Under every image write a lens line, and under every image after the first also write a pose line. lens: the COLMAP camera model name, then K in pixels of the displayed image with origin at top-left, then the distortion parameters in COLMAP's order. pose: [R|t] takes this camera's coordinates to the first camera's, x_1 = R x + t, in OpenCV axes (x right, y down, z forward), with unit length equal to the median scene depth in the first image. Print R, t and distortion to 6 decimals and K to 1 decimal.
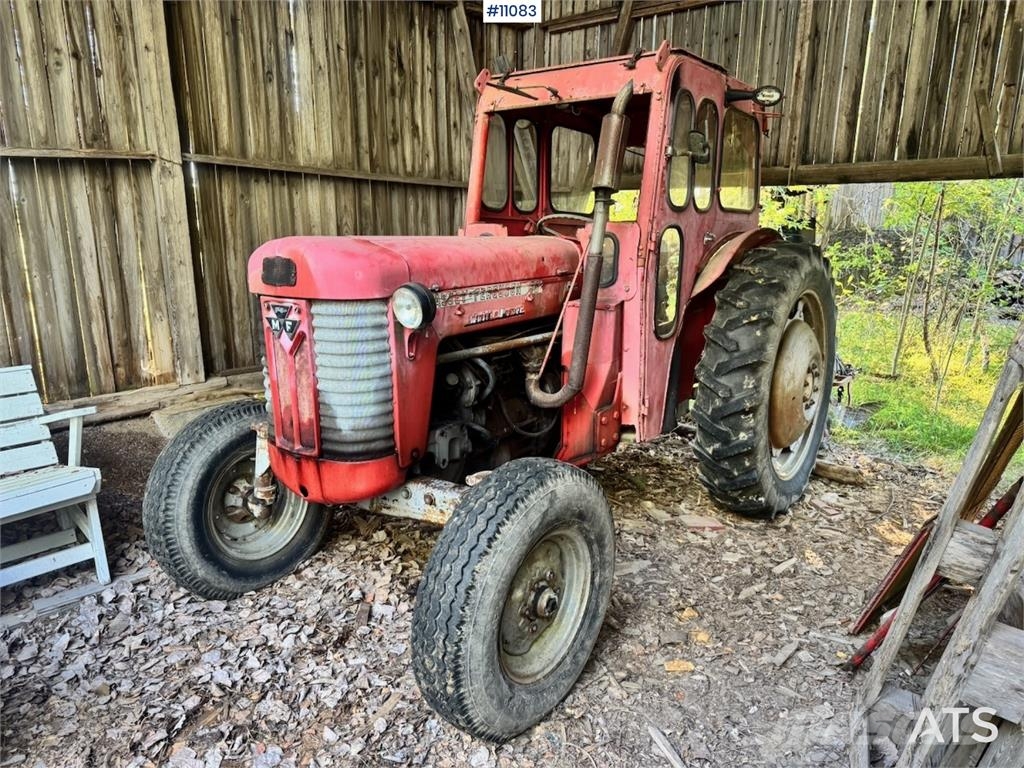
lens RADIAL K [[722.3, 0, 514.4], [0, 722.3, 387.0], [0, 0, 1]] dist [0.040241, -0.055527]
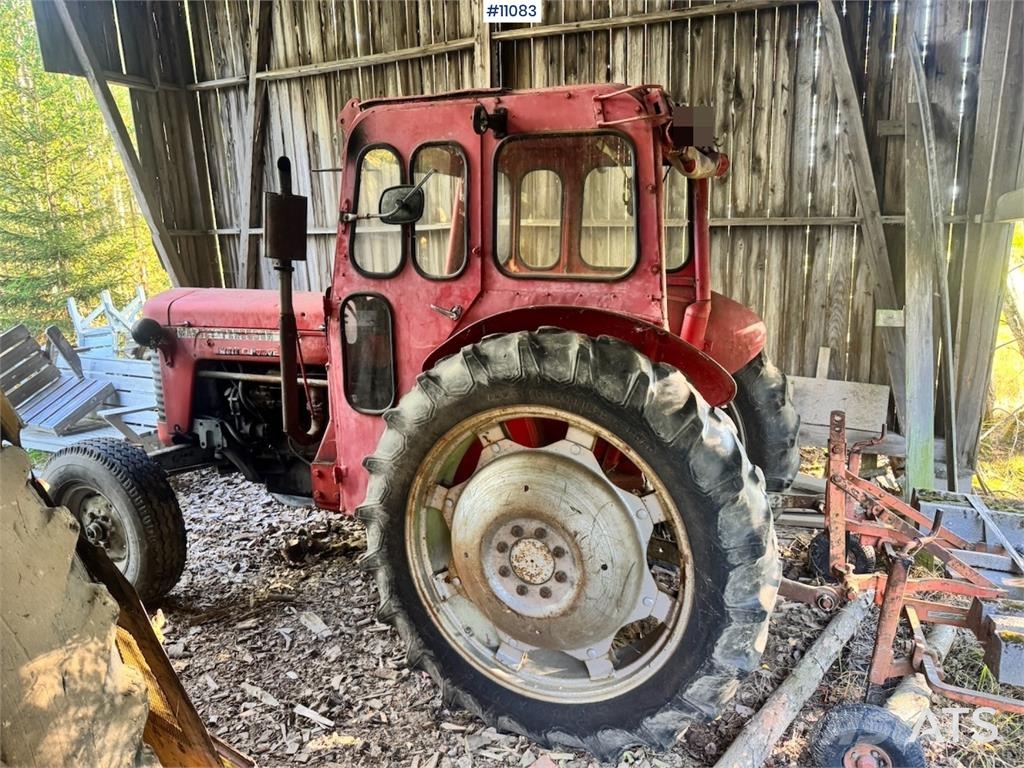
lens RADIAL K [[717.9, 0, 517.6], [0, 717.9, 385.1], [0, 0, 1]] dist [0.042708, -0.063045]
pose [[0.241748, 0.182069, -0.953105, 1.110426], [-0.208888, 0.968974, 0.132118, -0.260766], [0.947588, 0.167153, 0.272280, 0.921599]]
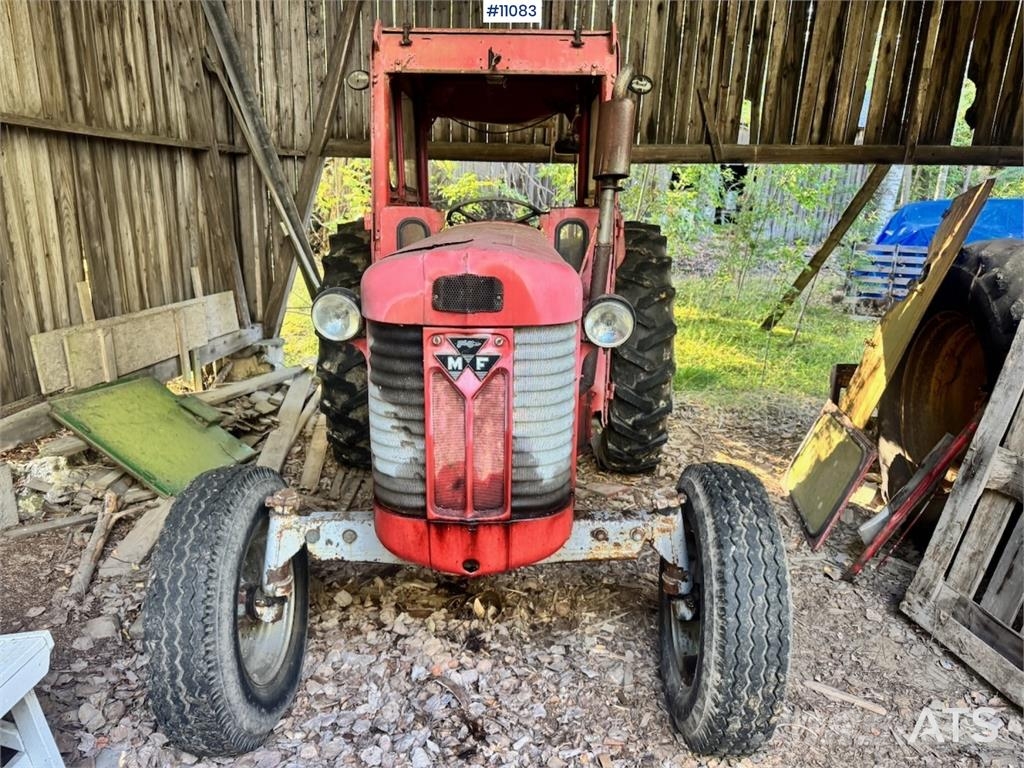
lens RADIAL K [[722.3, 0, 517.1], [0, 722.3, 385.7], [0, 0, 1]] dist [0.040241, -0.055527]
pose [[0.808261, -0.147491, 0.570053, -0.490359], [0.116085, 0.989034, 0.091302, -0.085656], [-0.577268, -0.007622, 0.816519, 0.240255]]
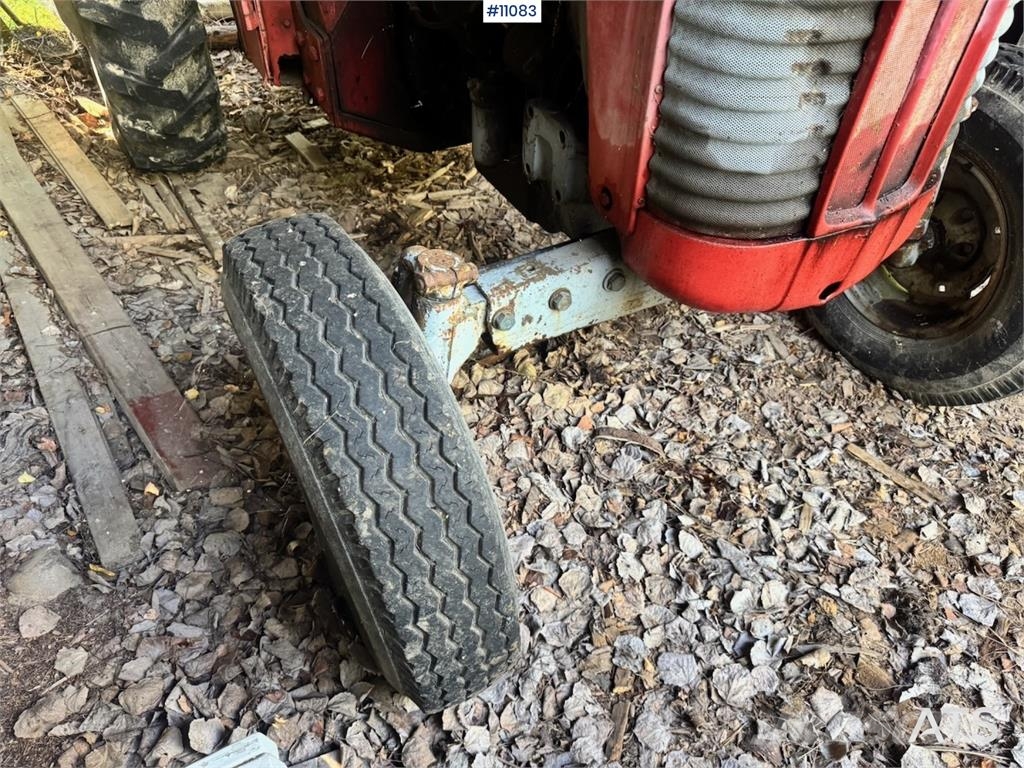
lens RADIAL K [[722.3, 0, 512.1], [0, 722.3, 378.9], [0, 0, 1]] dist [0.040241, -0.055527]
pose [[0.410656, -0.622497, 0.666228, -0.538399], [0.182103, 0.771954, 0.609037, -0.105122], [-0.893421, -0.128782, 0.430366, 0.711720]]
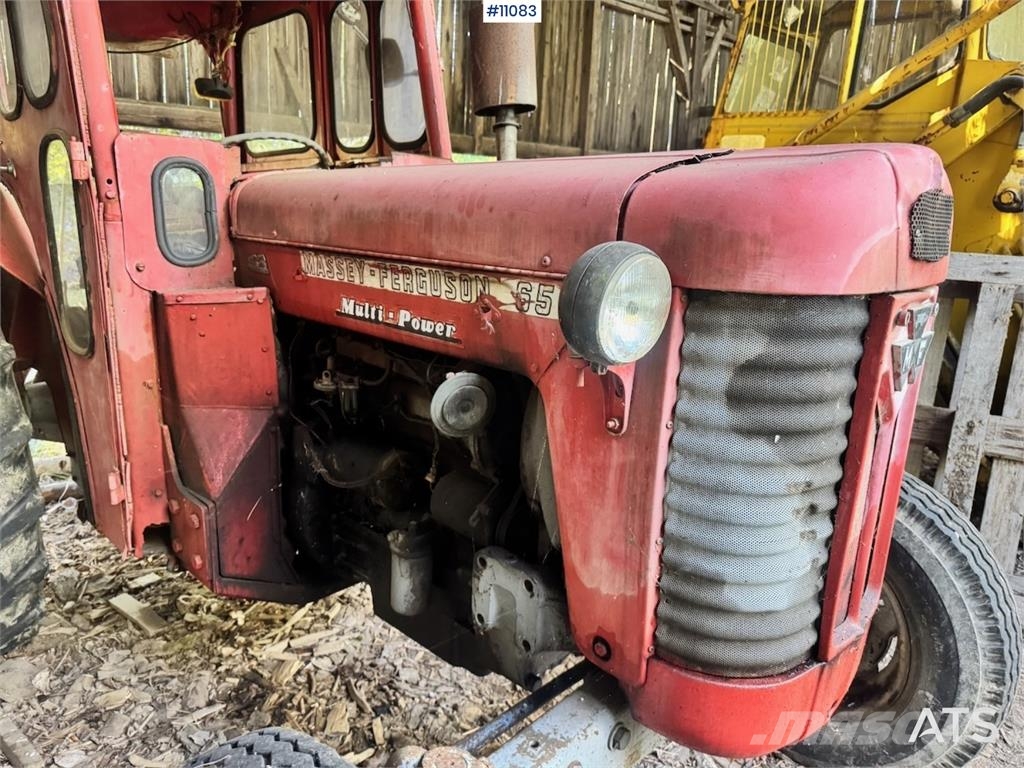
lens RADIAL K [[722.3, 0, 506.0], [0, 722.3, 399.7], [0, 0, 1]] dist [0.040241, -0.055527]
pose [[0.117786, -0.243760, 0.962656, -0.525269], [0.191879, 0.956722, 0.218780, -0.137769], [-0.974325, 0.158944, 0.159461, 0.803476]]
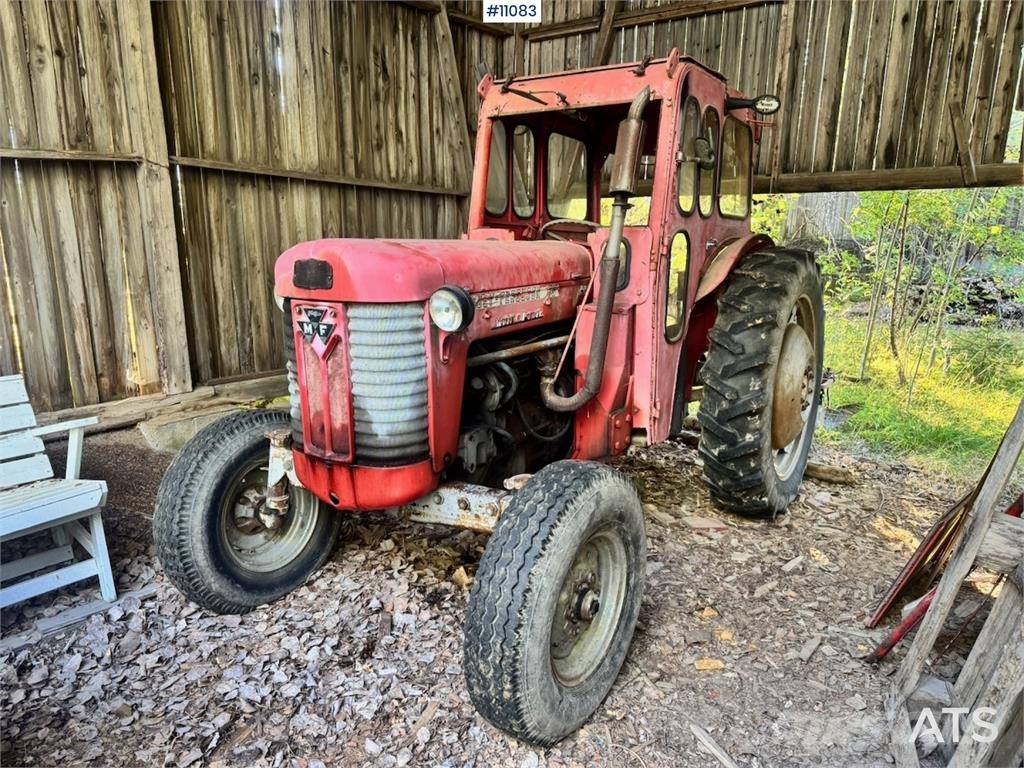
lens RADIAL K [[722.3, 0, 515.6], [0, 722.3, 390.8], [0, 0, 1]] dist [0.040241, -0.055527]
pose [[0.997778, -0.011710, 0.065582, -0.079320], [0.012210, 0.999899, -0.007234, 0.005796], [-0.065490, 0.008019, 0.997821, 0.004821]]
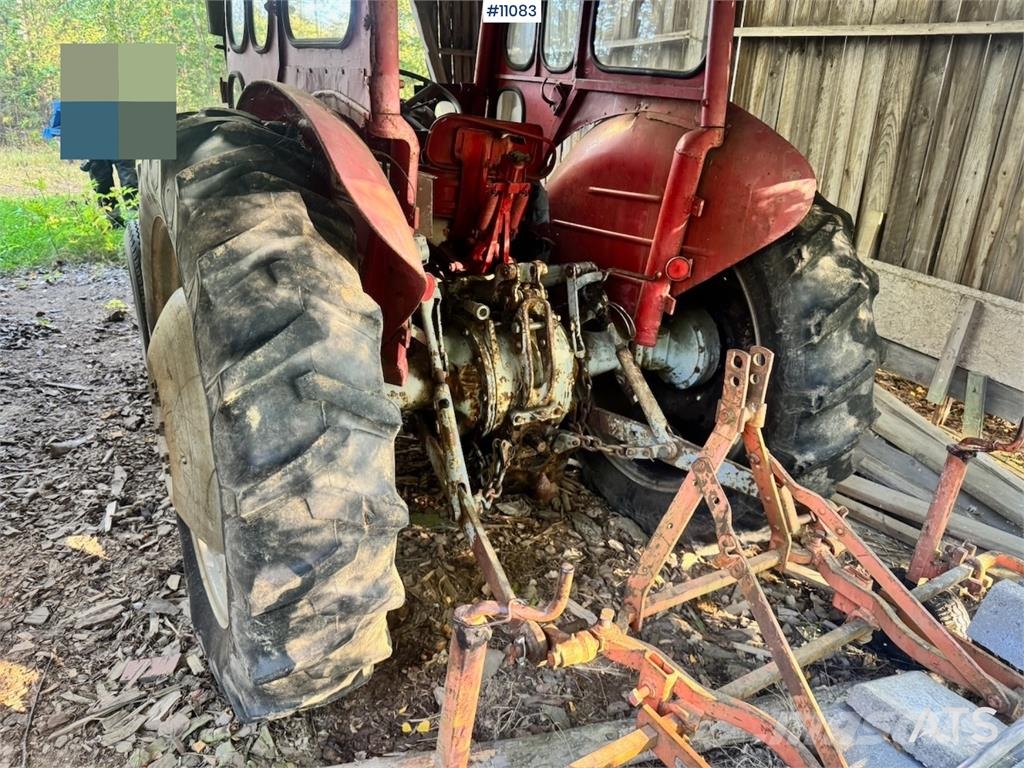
lens RADIAL K [[717.9, 0, 518.4], [0, 717.9, 396.3], [0, 0, 1]] dist [0.042708, -0.063045]
pose [[-0.368430, 0.338635, -0.865787, 0.837166], [-0.259375, 0.856874, 0.445524, -0.331850], [0.892740, 0.388707, -0.227864, 1.509422]]
